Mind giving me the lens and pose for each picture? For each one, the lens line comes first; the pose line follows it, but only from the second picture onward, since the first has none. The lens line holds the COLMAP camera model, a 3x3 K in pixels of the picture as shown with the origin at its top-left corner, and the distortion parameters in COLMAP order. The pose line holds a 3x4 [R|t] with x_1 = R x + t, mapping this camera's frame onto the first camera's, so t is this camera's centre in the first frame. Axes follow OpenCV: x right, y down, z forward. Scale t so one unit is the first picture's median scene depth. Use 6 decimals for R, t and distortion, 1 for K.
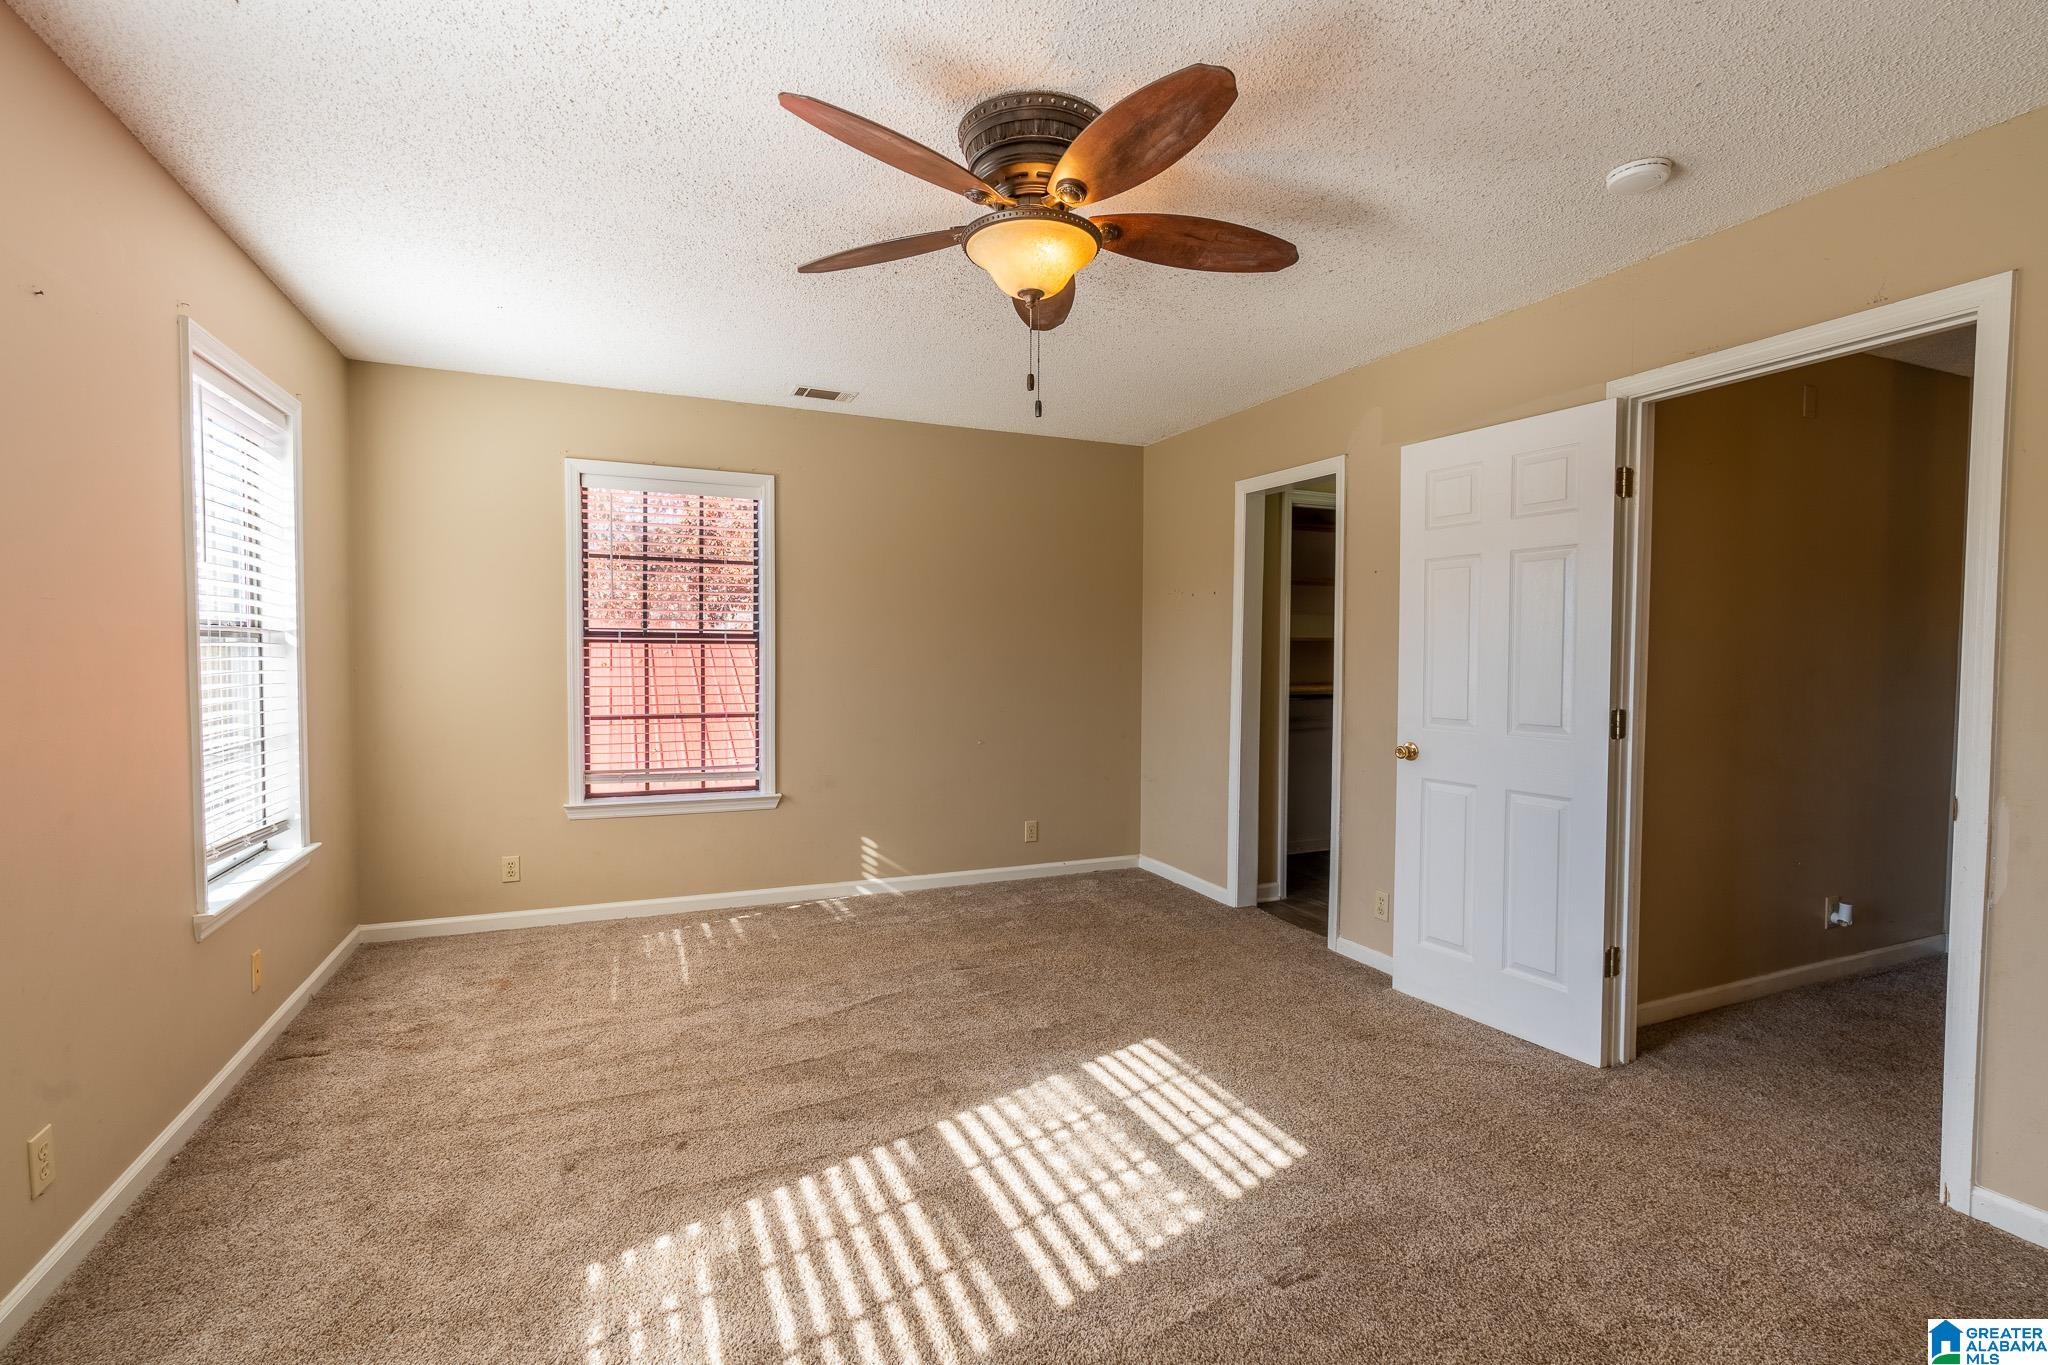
lens RADIAL K [[921.7, 0, 1017.1], [0, 921.7, 684.5], [0, 0, 1]] dist [-0.009646, 0.005866]
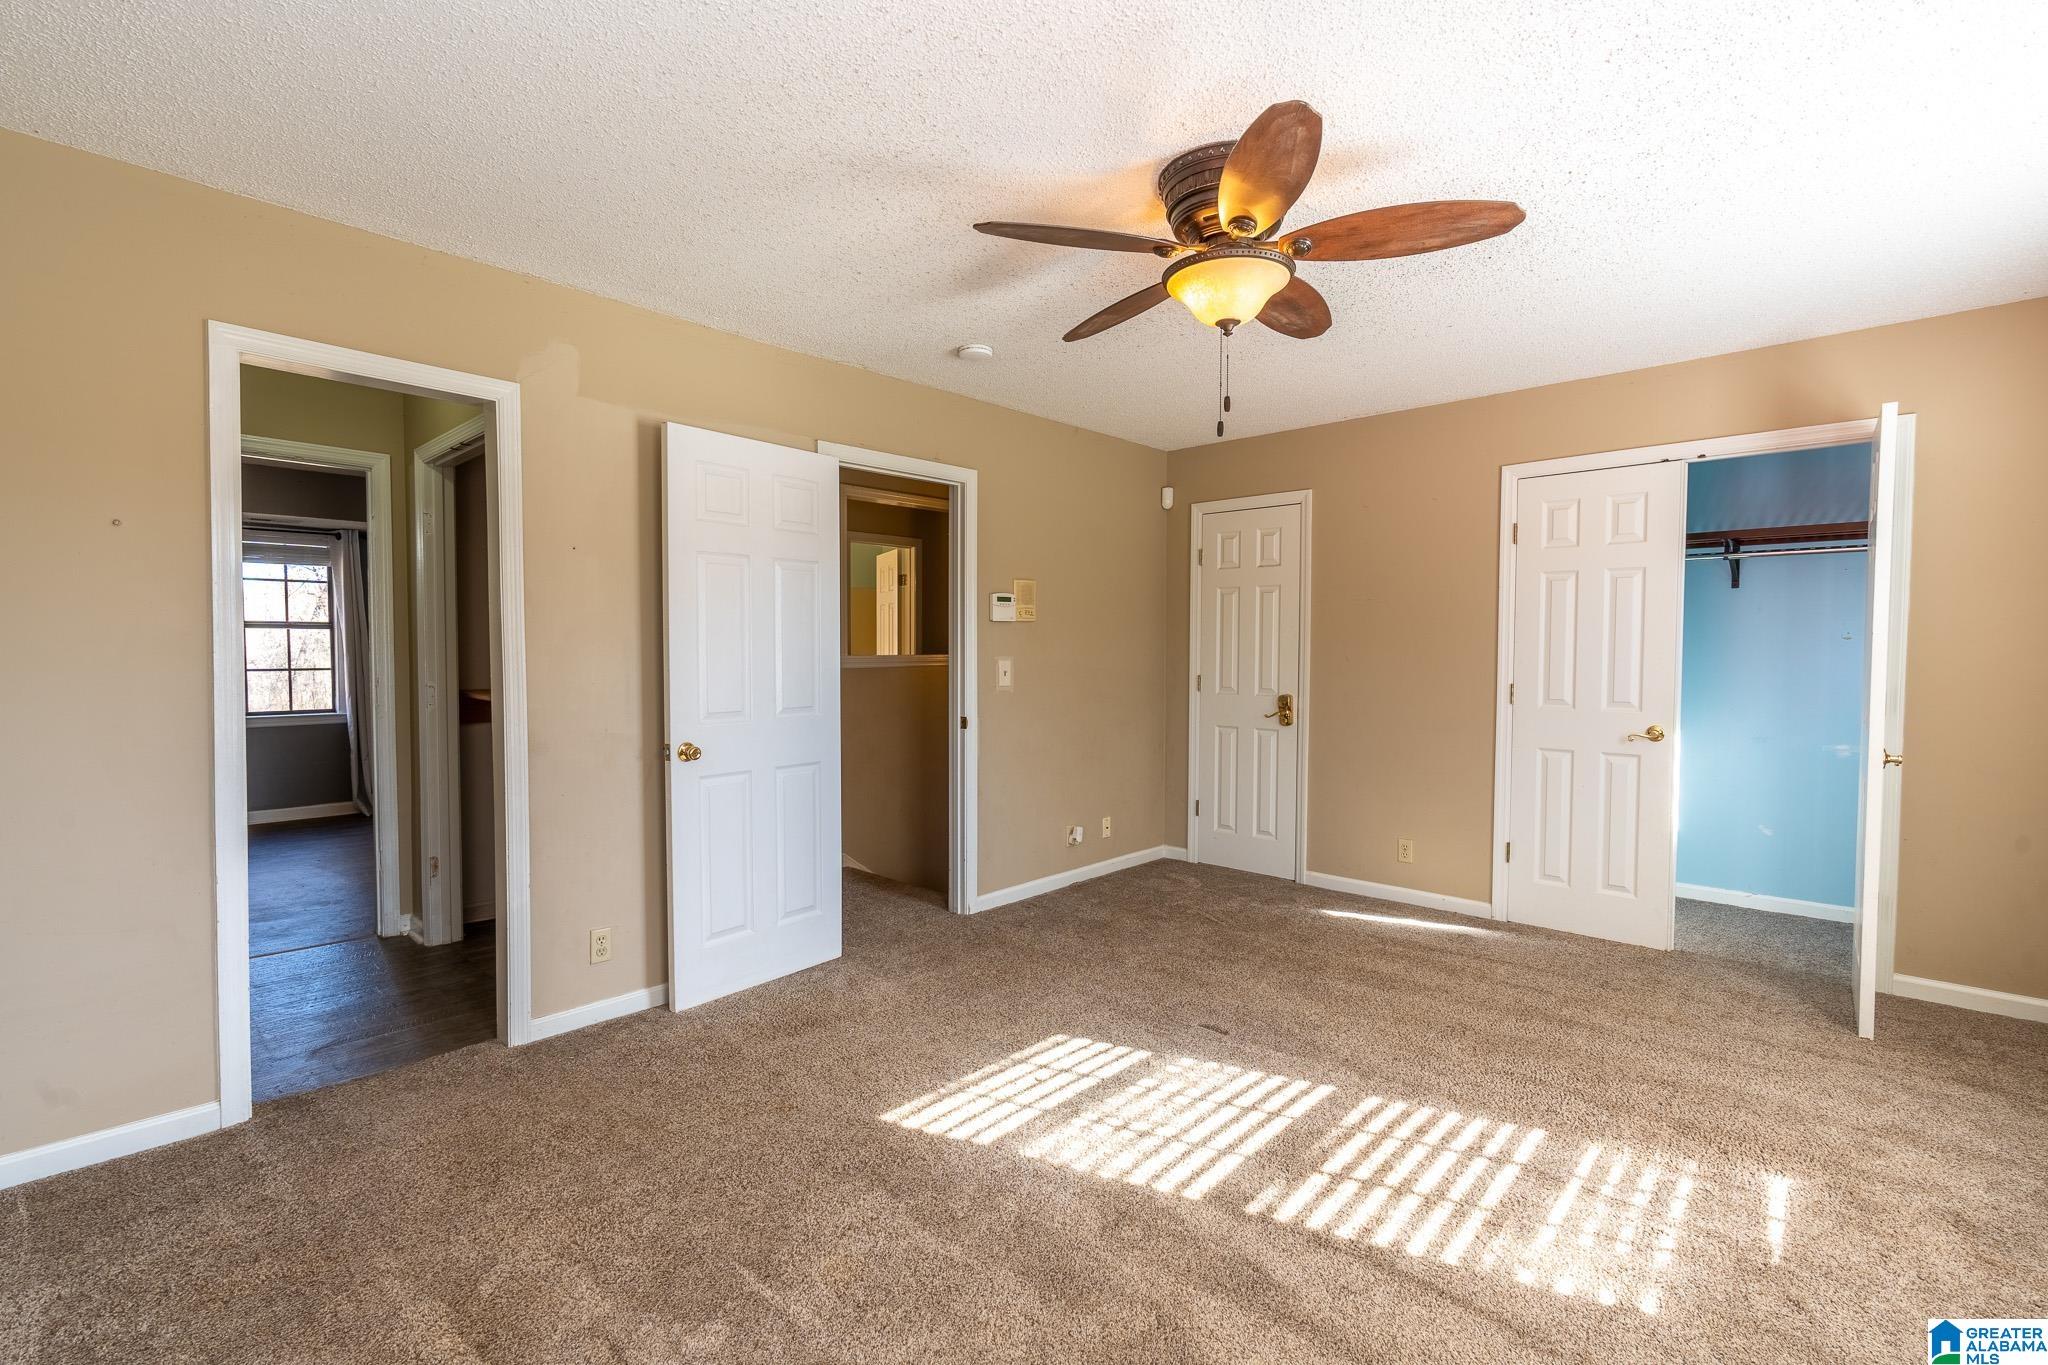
lens RADIAL K [[920.9, 0, 1018.8], [0, 920.9, 681.9], [0, 0, 1]] dist [-0.013220, 0.005864]
pose [[-0.397676, -0.039729, 0.916666, -0.801820], [0.028383, 0.998051, 0.055570, -0.058285], [-0.917087, 0.048117, -0.395773, 1.492783]]
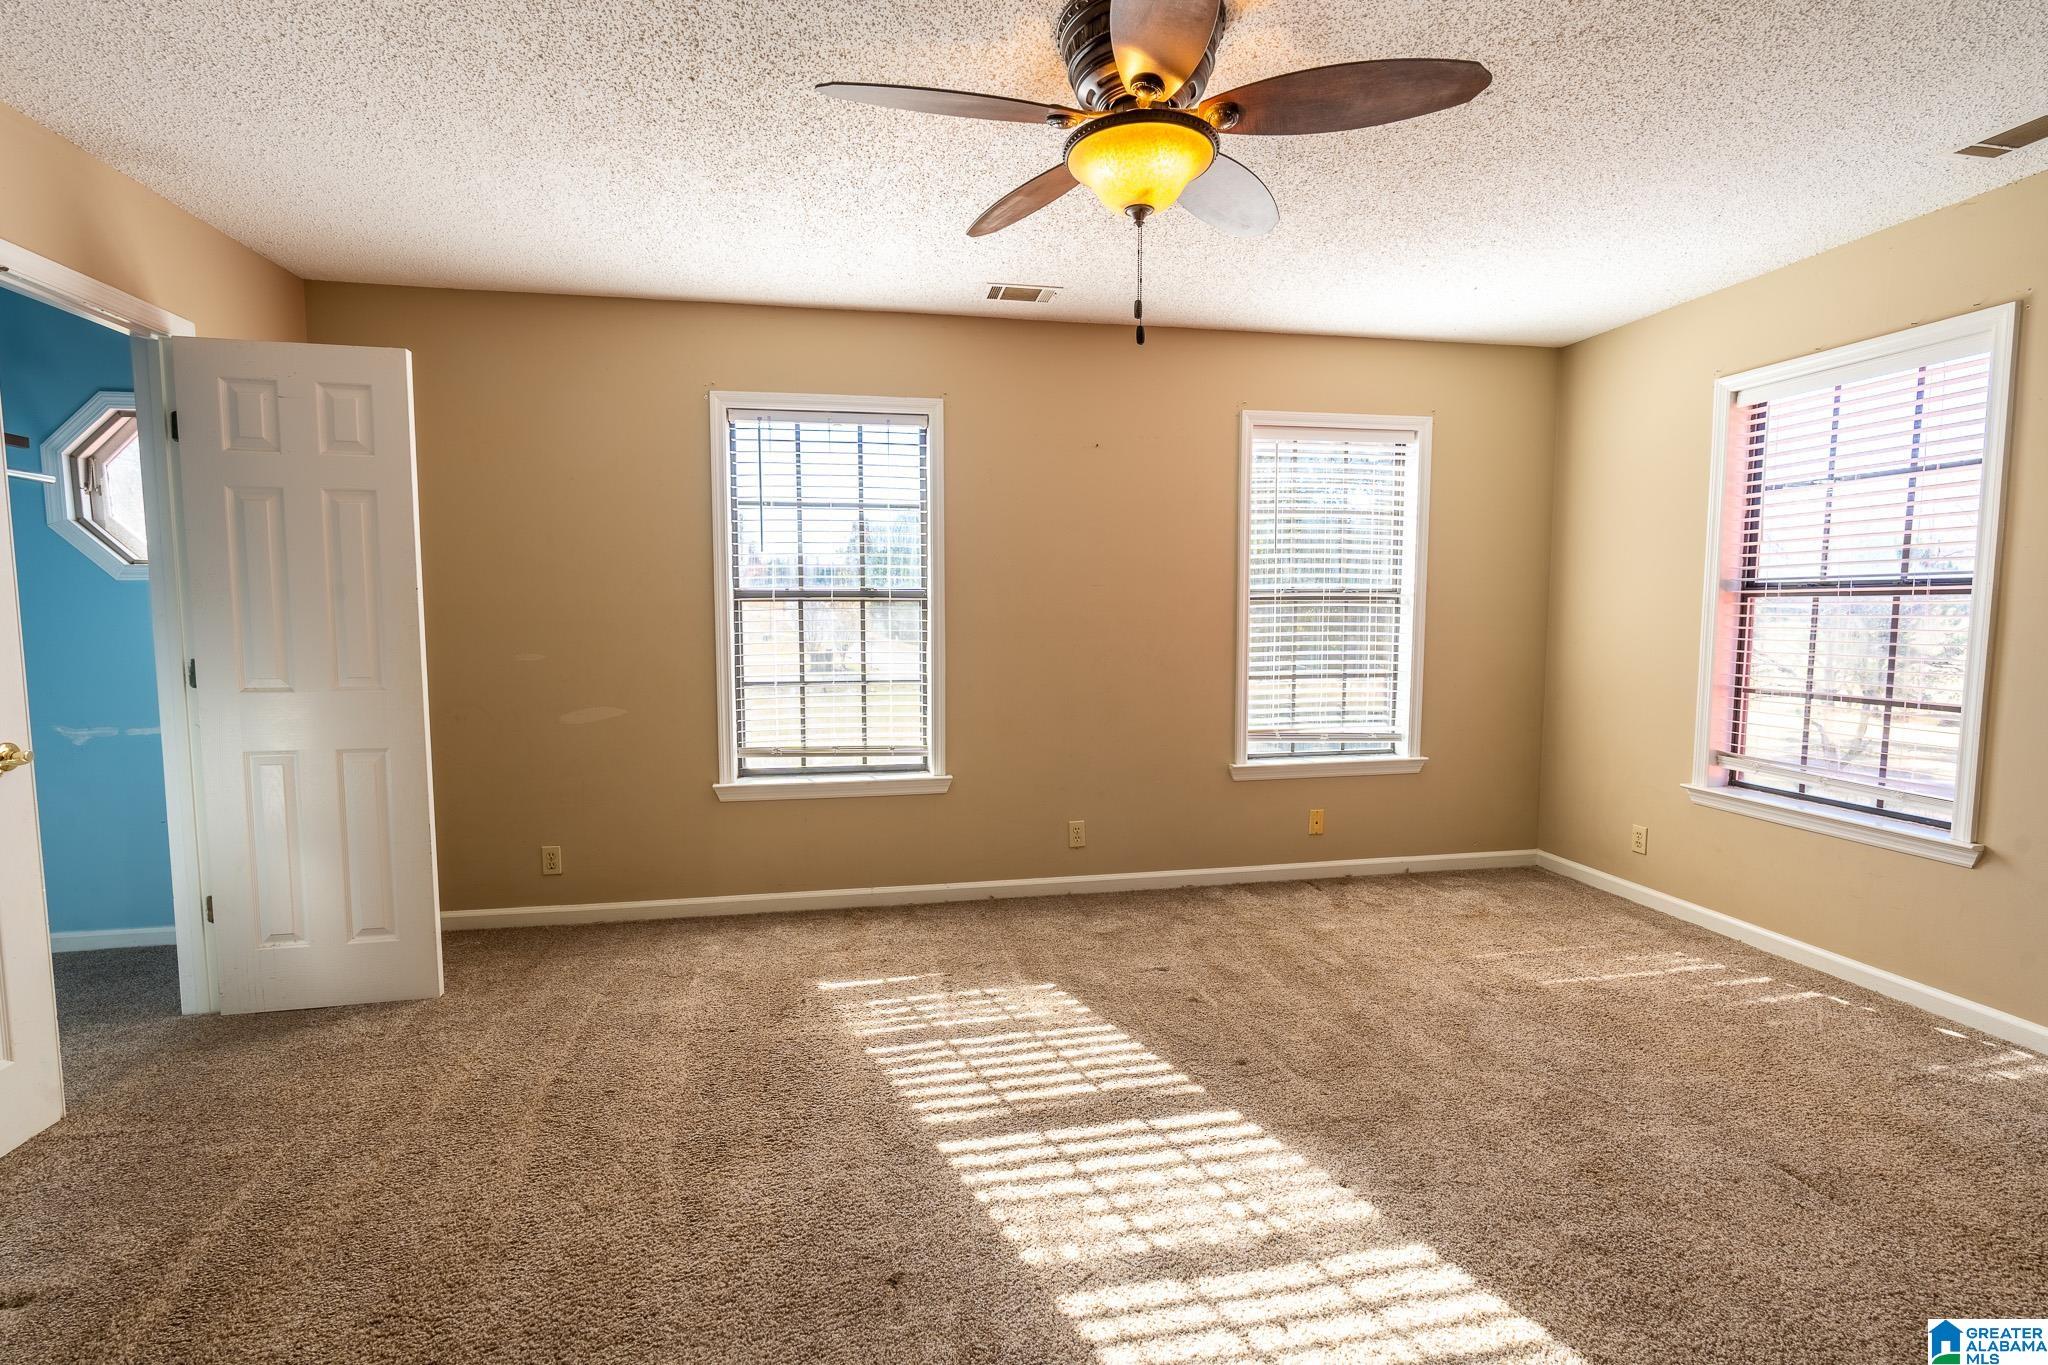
lens RADIAL K [[921.7, 0, 1017.1], [0, 921.7, 684.5], [0, 0, 1]] dist [-0.009646, 0.005866]
pose [[-0.225793, 0.071846, -0.971522, 0.851934], [-0.035014, 0.996034, 0.081797, -0.021652], [0.973546, 0.052486, -0.222382, 0.986352]]
